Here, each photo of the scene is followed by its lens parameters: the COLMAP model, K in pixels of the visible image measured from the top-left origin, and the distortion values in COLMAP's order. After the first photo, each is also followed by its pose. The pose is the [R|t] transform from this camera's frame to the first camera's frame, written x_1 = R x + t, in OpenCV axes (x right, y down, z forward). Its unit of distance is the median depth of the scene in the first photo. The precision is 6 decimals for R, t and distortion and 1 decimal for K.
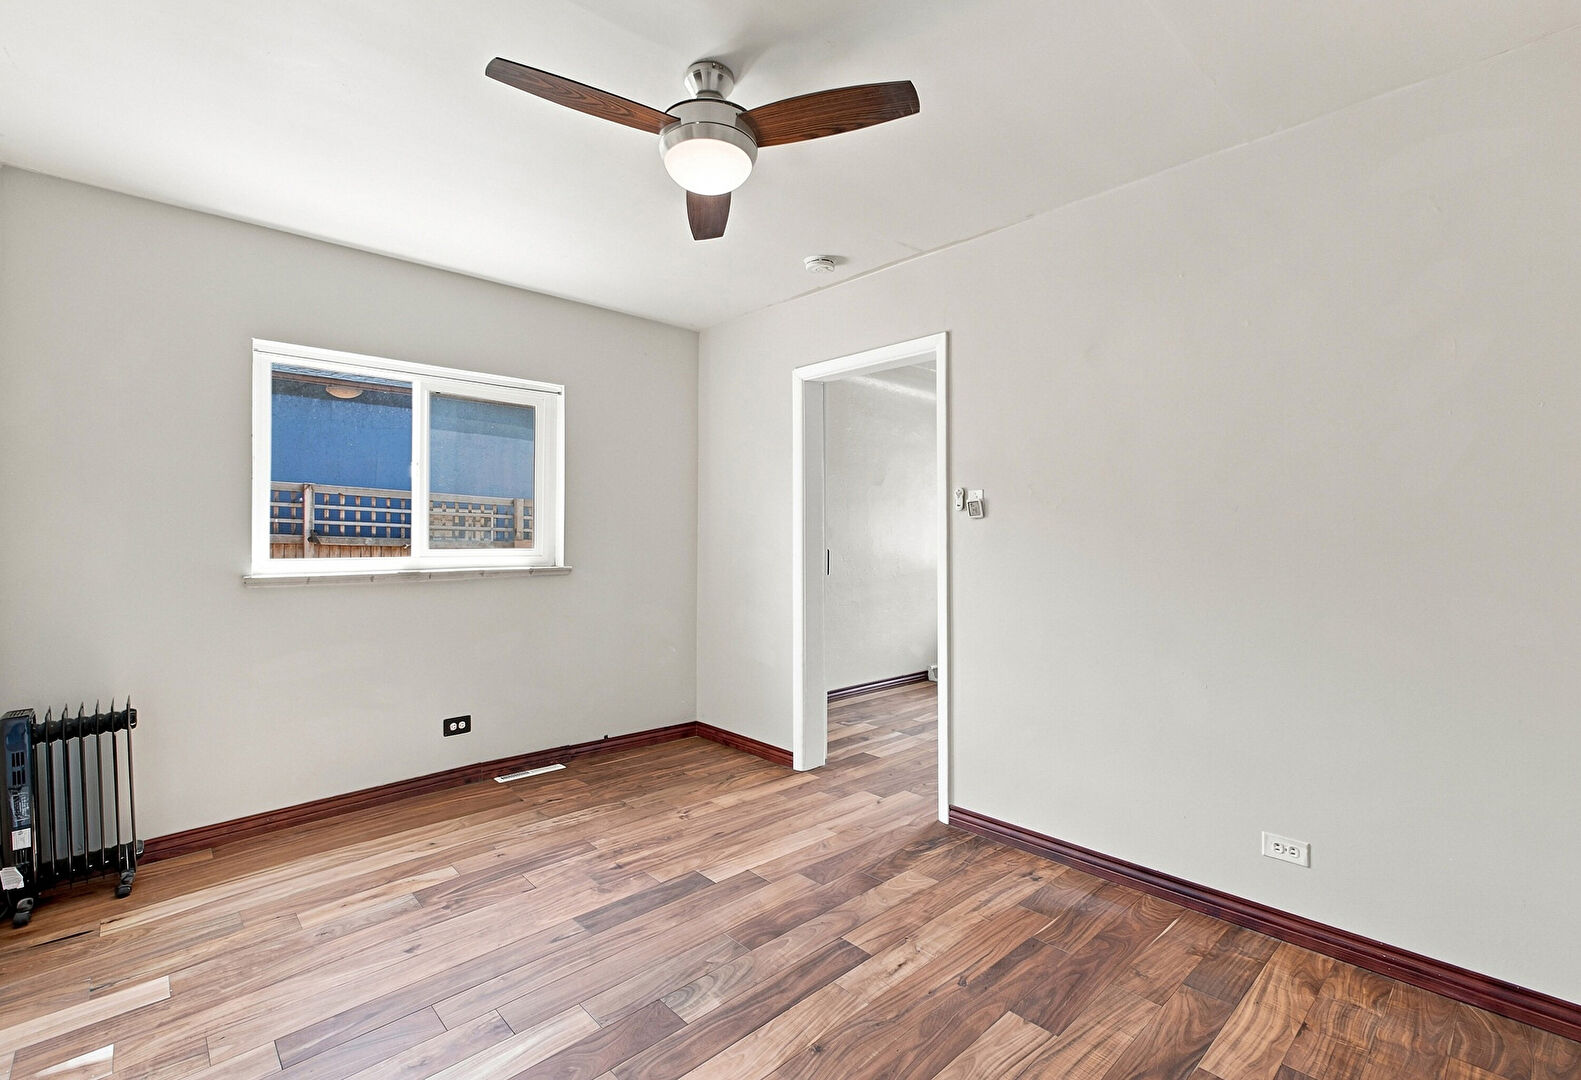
lens RADIAL K [[704.3, 0, 785.3], [0, 704.3, 536.3], [0, 0, 1]] dist [0.003480, 0.000957]
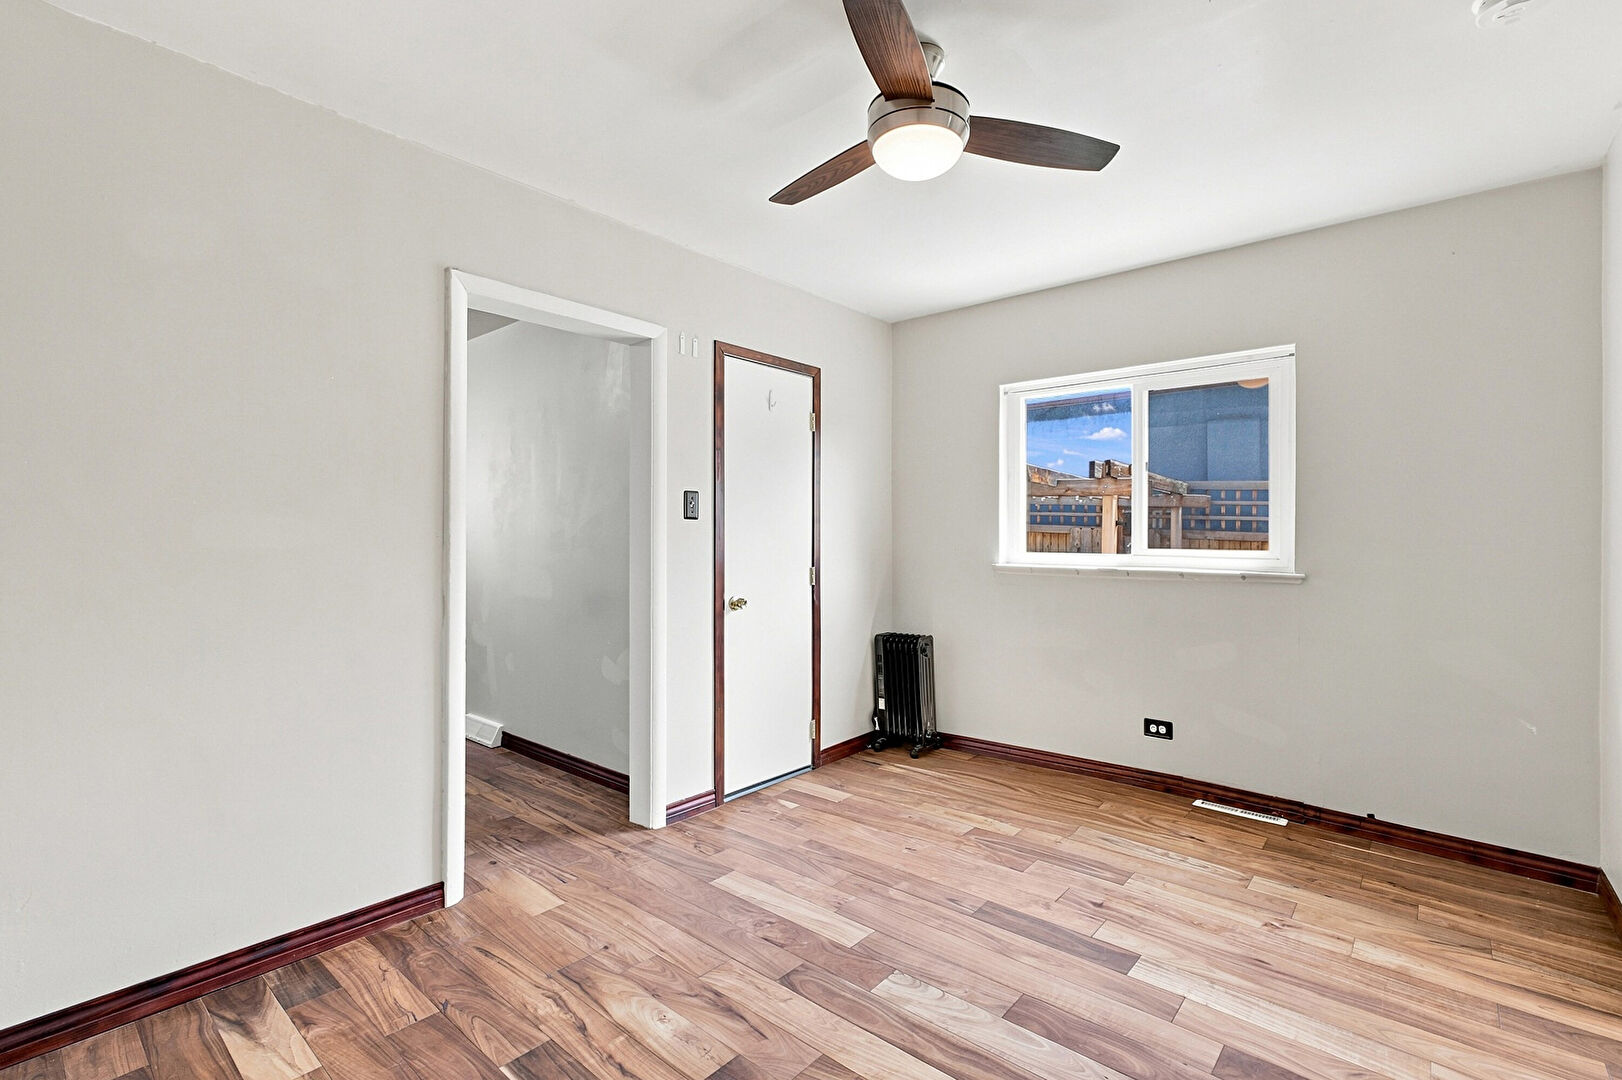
lens RADIAL K [[767.3, 0, 805.9], [0, 767.3, 536.1], [0, 0, 1]] dist [-0.002637, -0.001044]
pose [[0.091225, 0.014722, -0.995721, 0.536410], [0.006969, 0.999857, 0.015421, -0.018500], [0.995806, -0.008346, 0.091109, 0.410206]]
